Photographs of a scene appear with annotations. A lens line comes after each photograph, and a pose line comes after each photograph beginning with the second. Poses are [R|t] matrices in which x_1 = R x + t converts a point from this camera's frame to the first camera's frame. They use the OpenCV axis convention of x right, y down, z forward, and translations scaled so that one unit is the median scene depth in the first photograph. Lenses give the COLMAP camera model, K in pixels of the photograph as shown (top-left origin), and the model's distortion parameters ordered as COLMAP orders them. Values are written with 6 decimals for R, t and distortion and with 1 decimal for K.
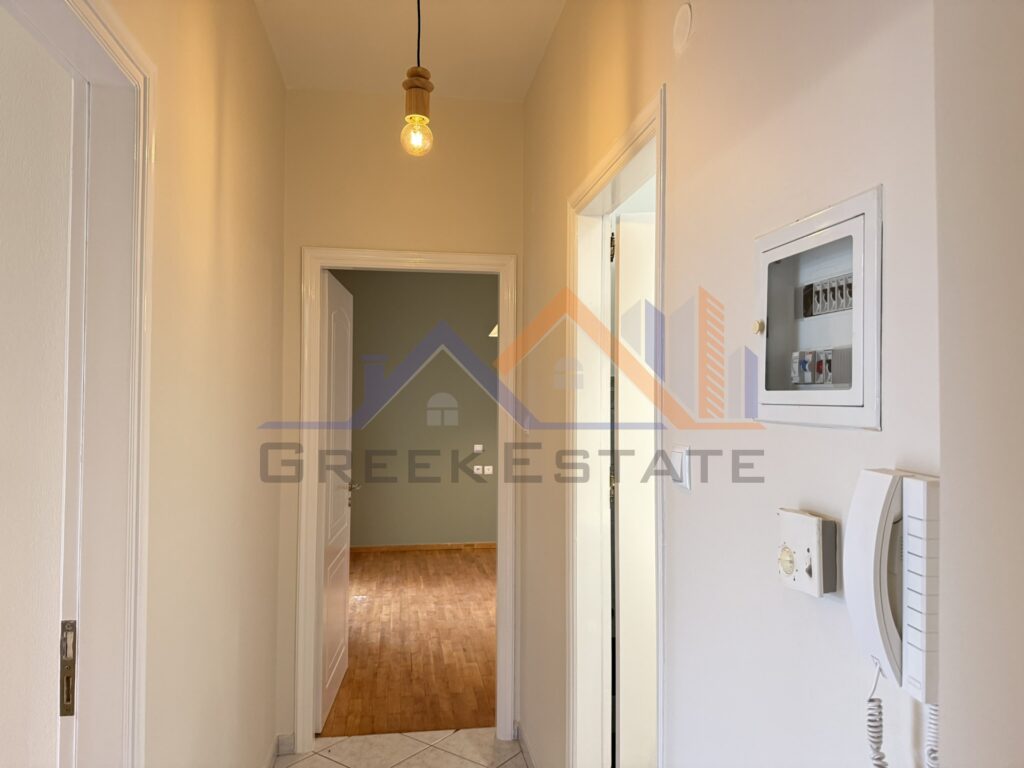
lens RADIAL K [[726.2, 0, 513.2], [0, 726.2, 386.7], [0, 0, 1]] dist [0.062430, -0.065788]
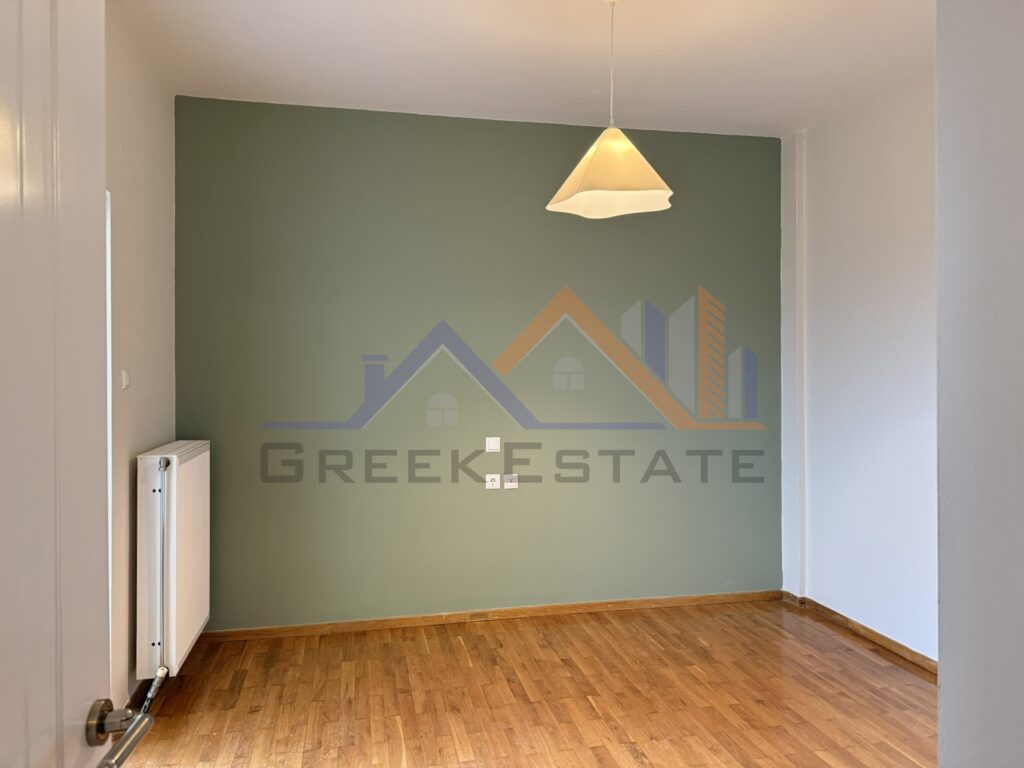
lens RADIAL K [[726.2, 0, 509.5], [0, 726.2, 377.5], [0, 0, 1]] dist [0.062430, -0.065788]
pose [[0.998544, -0.009511, 0.053105, -0.068446], [0.008028, 0.999574, 0.028071, 0.018572], [-0.053349, -0.027603, 0.998194, 0.460768]]
